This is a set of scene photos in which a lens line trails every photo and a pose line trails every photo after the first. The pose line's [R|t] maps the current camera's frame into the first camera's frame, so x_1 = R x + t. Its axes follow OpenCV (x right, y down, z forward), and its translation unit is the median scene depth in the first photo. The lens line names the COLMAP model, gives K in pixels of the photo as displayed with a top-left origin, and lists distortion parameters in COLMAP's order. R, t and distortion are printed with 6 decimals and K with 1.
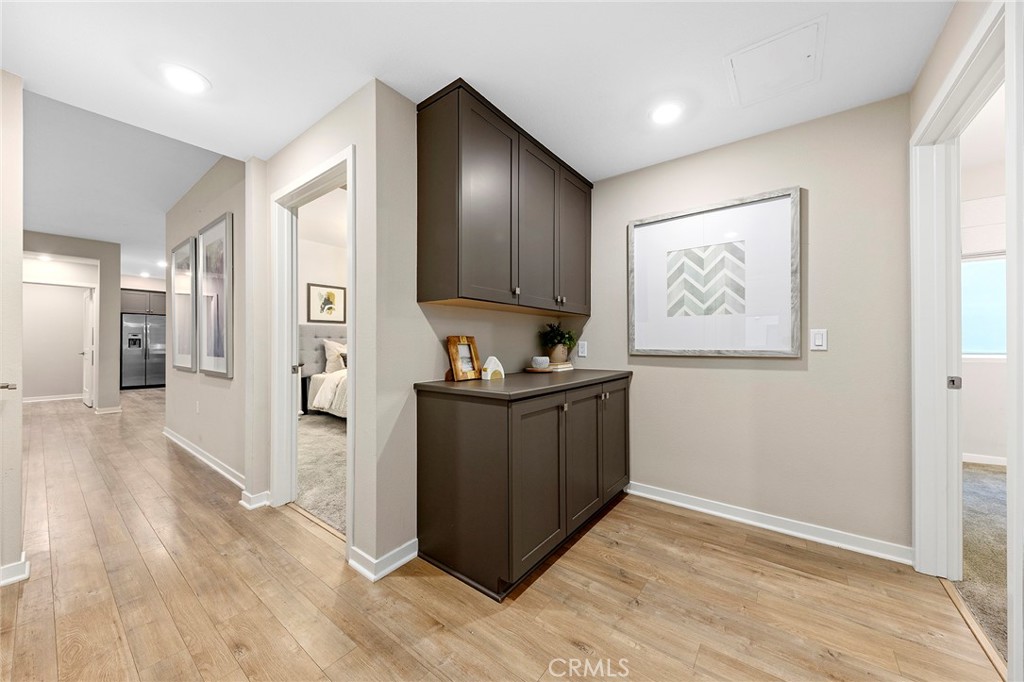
lens RADIAL K [[376.9, 0, 513.9], [0, 376.9, 343.7], [0, 0, 1]] dist [-0.000400, -0.000633]
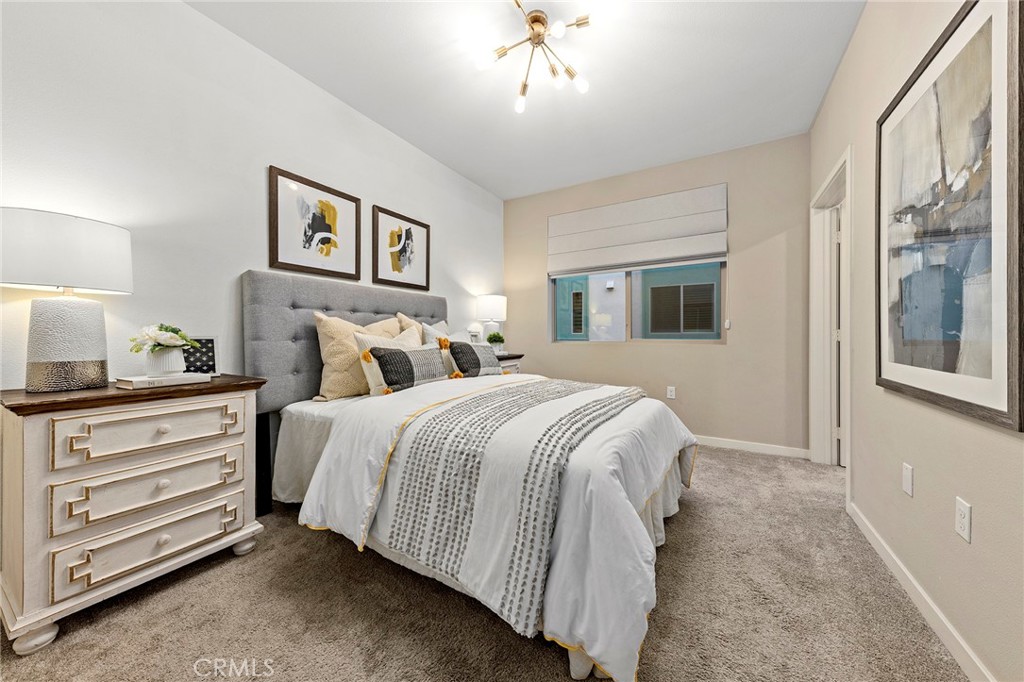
lens RADIAL K [[357.7, 0, 509.2], [0, 357.7, 337.6], [0, 0, 1]] dist [0.012058, -0.000071]
pose [[0.991312, 0.003334, 0.131490, -0.353328], [-0.003734, 0.999989, 0.002797, 0.012976], [-0.131479, -0.003264, 0.991314, 0.602035]]
